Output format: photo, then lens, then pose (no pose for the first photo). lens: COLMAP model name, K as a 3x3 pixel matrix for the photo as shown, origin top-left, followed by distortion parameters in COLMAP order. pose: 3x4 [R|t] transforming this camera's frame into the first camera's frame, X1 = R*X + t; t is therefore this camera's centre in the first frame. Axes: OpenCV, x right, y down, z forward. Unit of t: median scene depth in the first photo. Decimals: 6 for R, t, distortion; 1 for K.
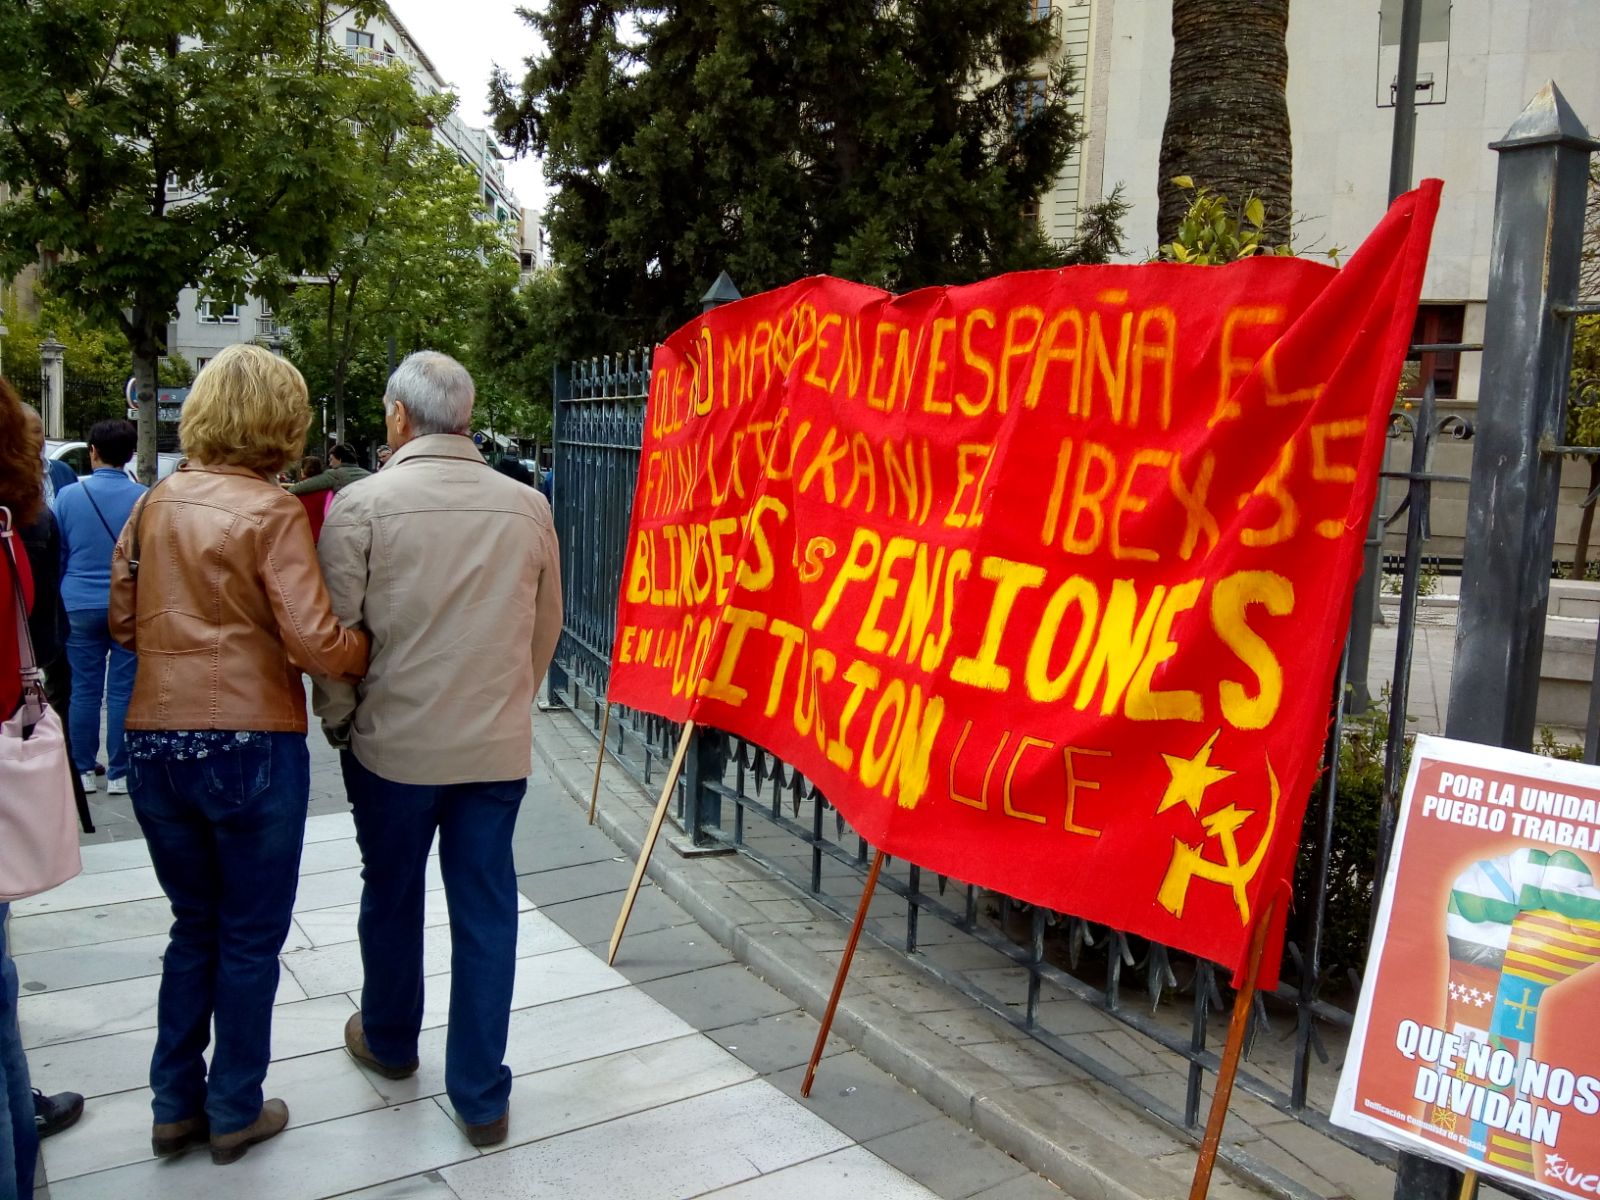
lens RADIAL K [[1450.0, 0, 793.0], [0, 1450.0, 610.6], [0, 0, 1]] dist [0.056360, -0.134925]
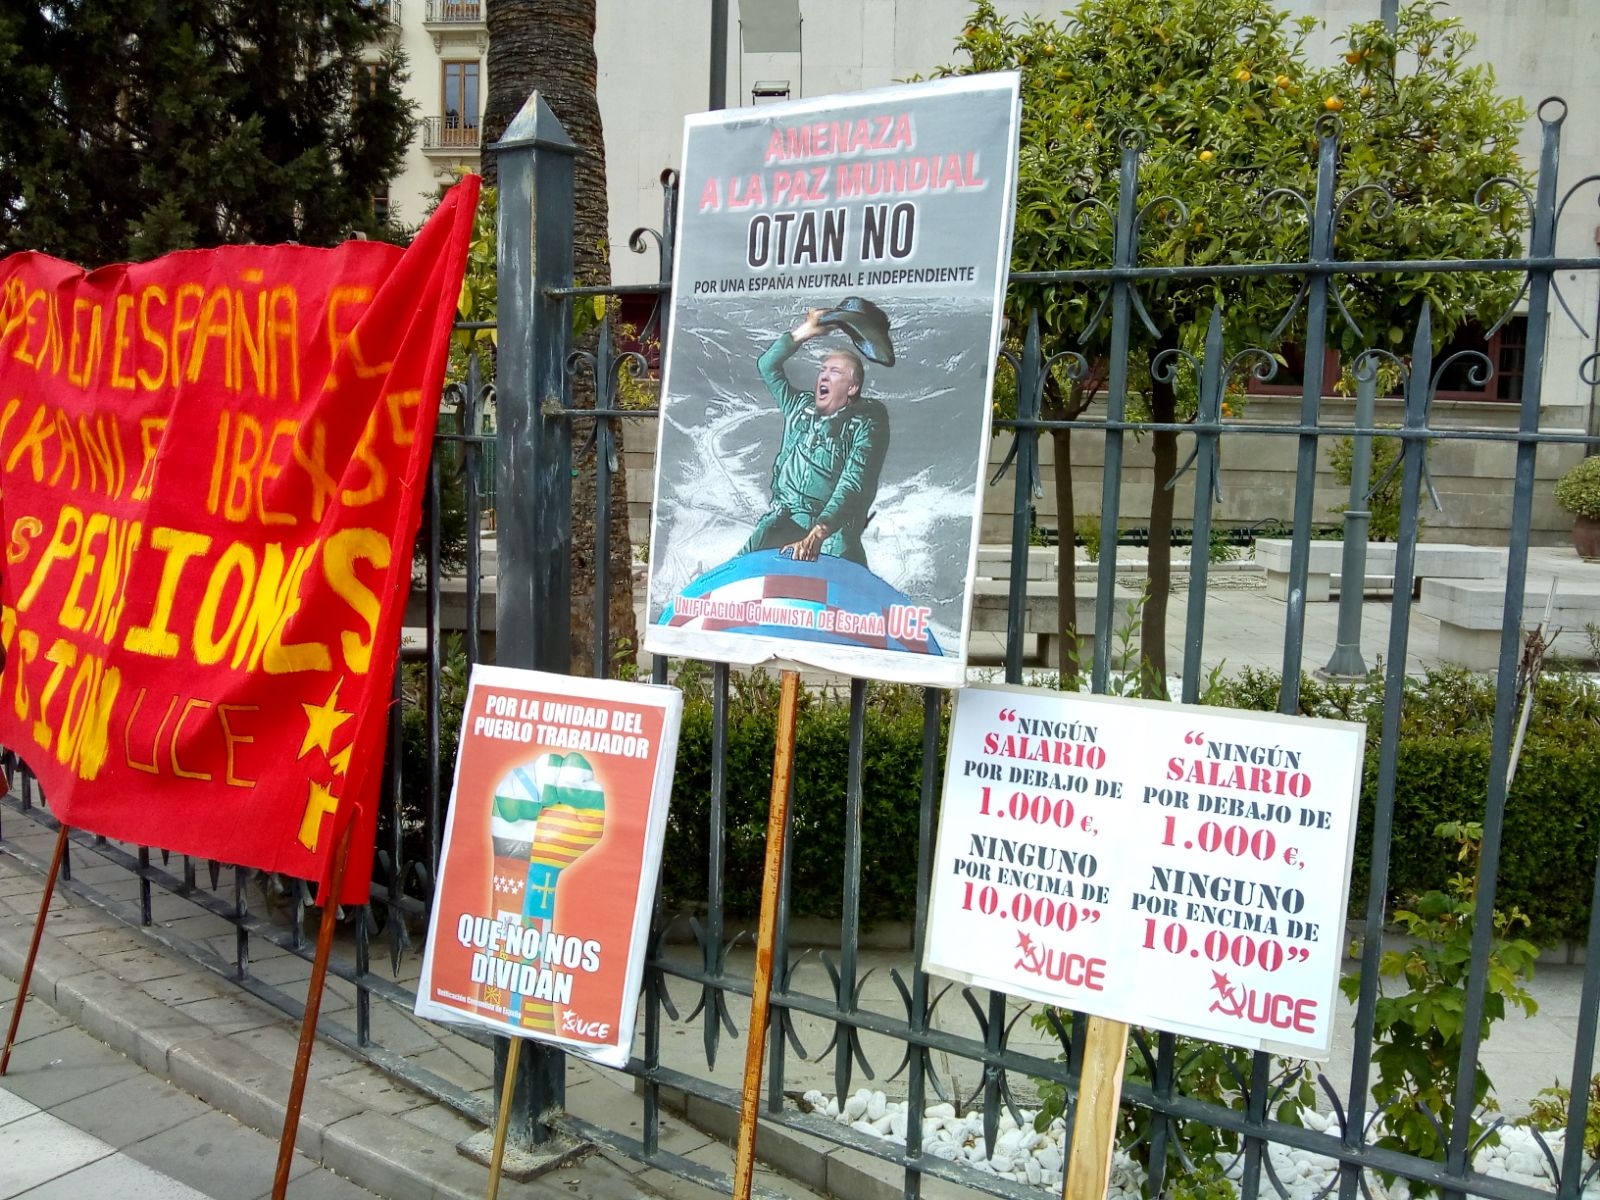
lens RADIAL K [[1450.0, 0, 793.0], [0, 1450.0, 610.6], [0, 0, 1]] dist [0.056360, -0.134925]
pose [[0.945472, -0.055139, 0.321003, 0.238810], [0.052214, 0.998479, 0.017720, 0.028117], [-0.321492, 0.000007, 0.946912, -0.124845]]
